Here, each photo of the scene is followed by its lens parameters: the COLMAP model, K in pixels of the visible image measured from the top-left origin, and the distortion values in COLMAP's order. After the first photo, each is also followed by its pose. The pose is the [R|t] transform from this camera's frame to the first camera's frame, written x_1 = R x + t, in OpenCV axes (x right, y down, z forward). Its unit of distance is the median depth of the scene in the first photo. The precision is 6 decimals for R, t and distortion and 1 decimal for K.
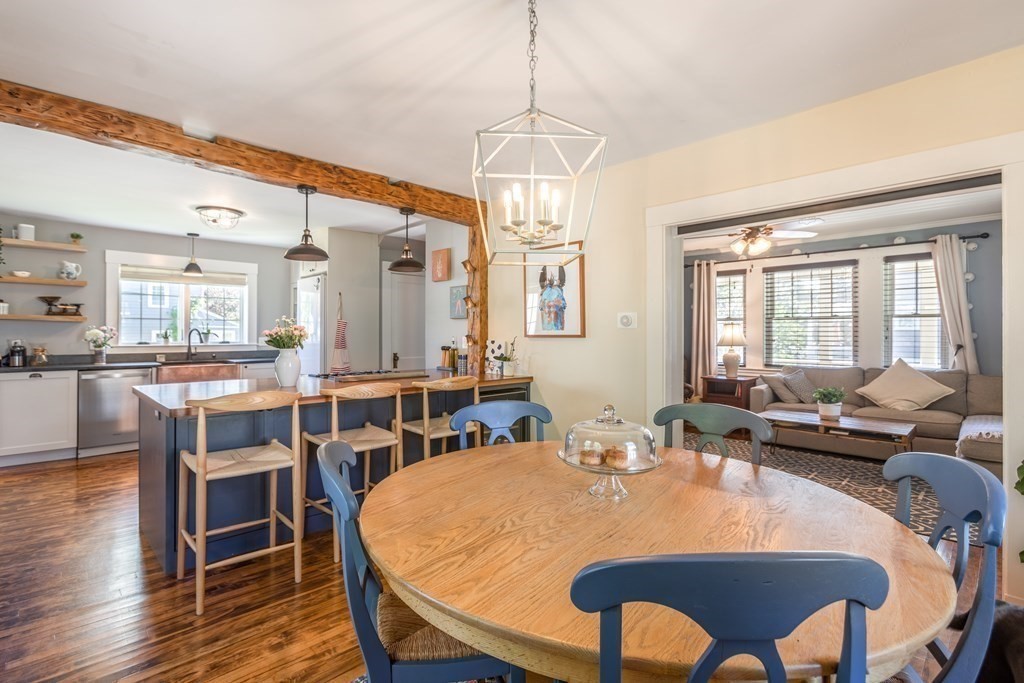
lens RADIAL K [[480.8, 0, 482.1], [0, 480.8, 328.8], [0, 0, 1]] dist [0.000834, 0.000446]
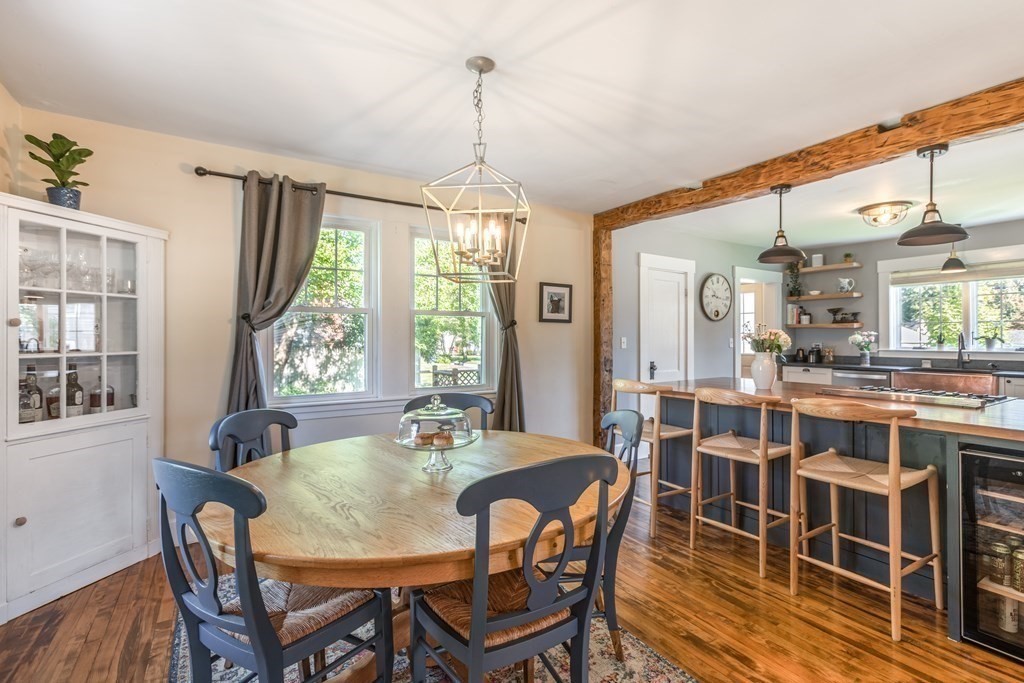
lens RADIAL K [[477.9, 0, 540.3], [0, 477.9, 332.1], [0, 0, 1]] dist [-0.019486, 0.016251]
pose [[-0.137890, -0.012192, -0.990373, 0.417043], [0.008616, 0.999872, -0.013508, 0.004644], [0.990410, -0.010395, -0.137767, 0.417507]]
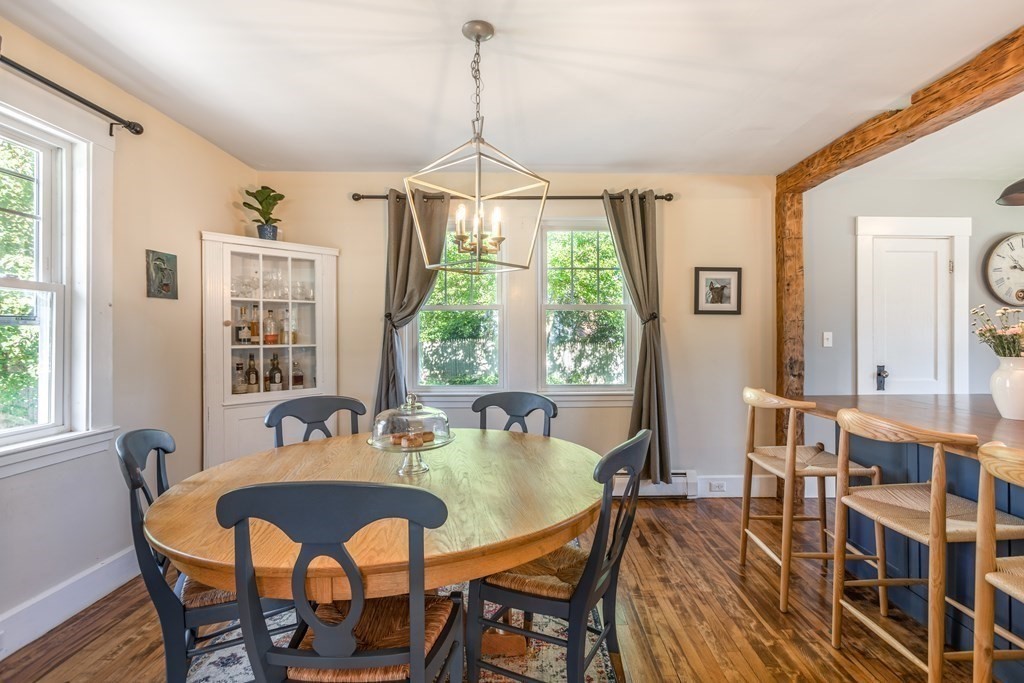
lens RADIAL K [[477.9, 0, 540.3], [0, 477.9, 332.1], [0, 0, 1]] dist [-0.019486, 0.016251]
pose [[-0.645684, -0.001366, -0.763603, 0.275202], [0.008443, 0.999925, -0.008927, 0.006093], [0.763558, -0.012211, -0.645624, 0.580183]]
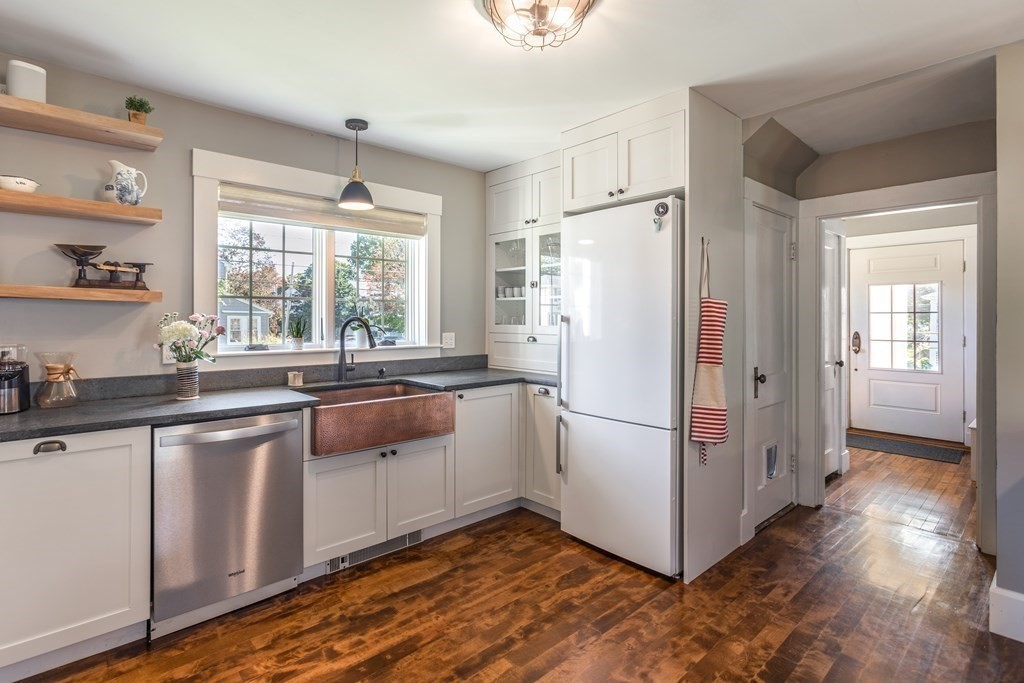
lens RADIAL K [[496.9, 0, 463.6], [0, 496.9, 314.4], [0, 0, 1]] dist [-0.002035, -0.000070]
pose [[0.998537, 0.003439, -0.053961, -0.532066], [-0.003131, 0.999978, 0.005803, -0.007816], [0.053980, -0.005625, 0.998526, 0.574540]]
